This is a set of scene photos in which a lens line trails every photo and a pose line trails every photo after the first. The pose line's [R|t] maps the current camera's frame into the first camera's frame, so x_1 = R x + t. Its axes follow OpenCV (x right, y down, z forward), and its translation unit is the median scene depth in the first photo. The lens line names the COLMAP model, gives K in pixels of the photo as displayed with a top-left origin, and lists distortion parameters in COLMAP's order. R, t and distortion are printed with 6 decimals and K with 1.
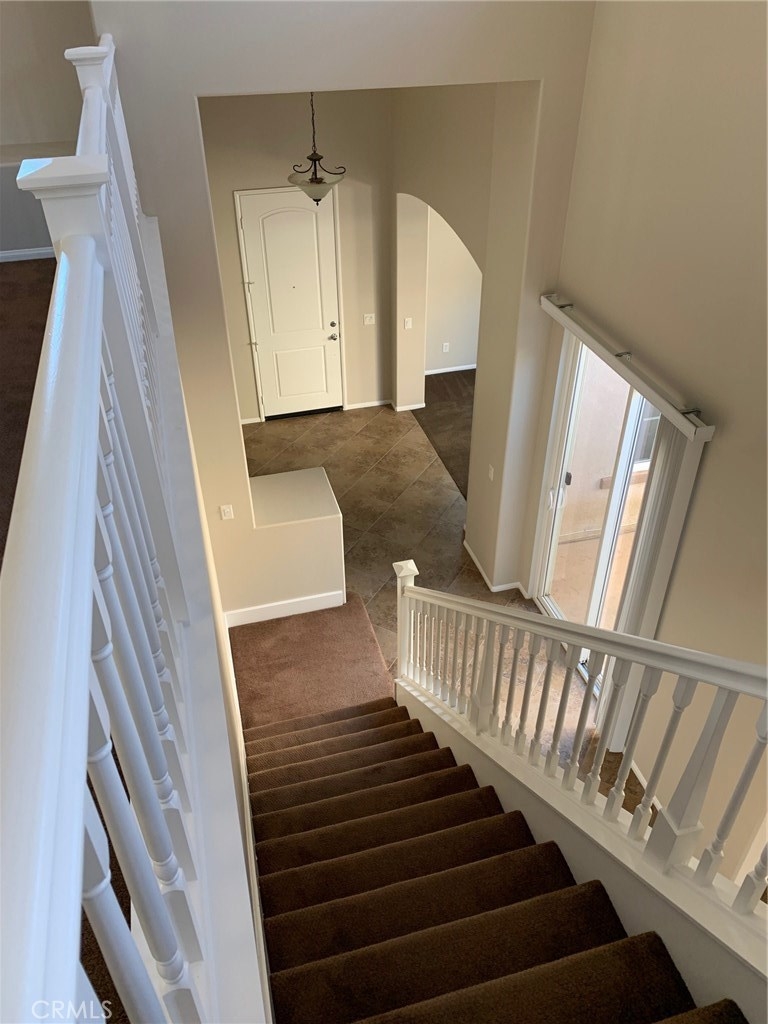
lens RADIAL K [[783.3, 0, 384.1], [0, 783.3, 514.9], [0, 0, 1]] dist [0.042699, -0.049803]
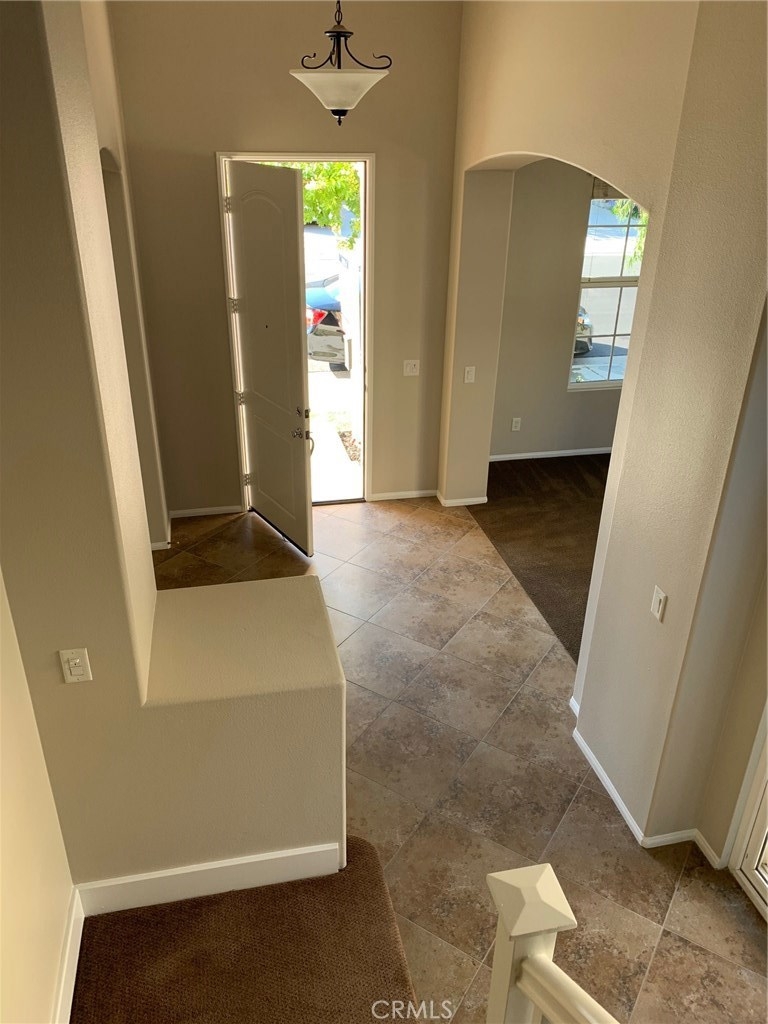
lens RADIAL K [[783.3, 0, 380.4], [0, 783.3, 514.7], [0, 0, 1]] dist [0.042699, -0.049803]
pose [[0.998210, 0.047375, -0.036505, -0.017131], [-0.052681, 0.985442, -0.161643, -0.017218], [0.028316, 0.163277, 0.986174, 0.413343]]
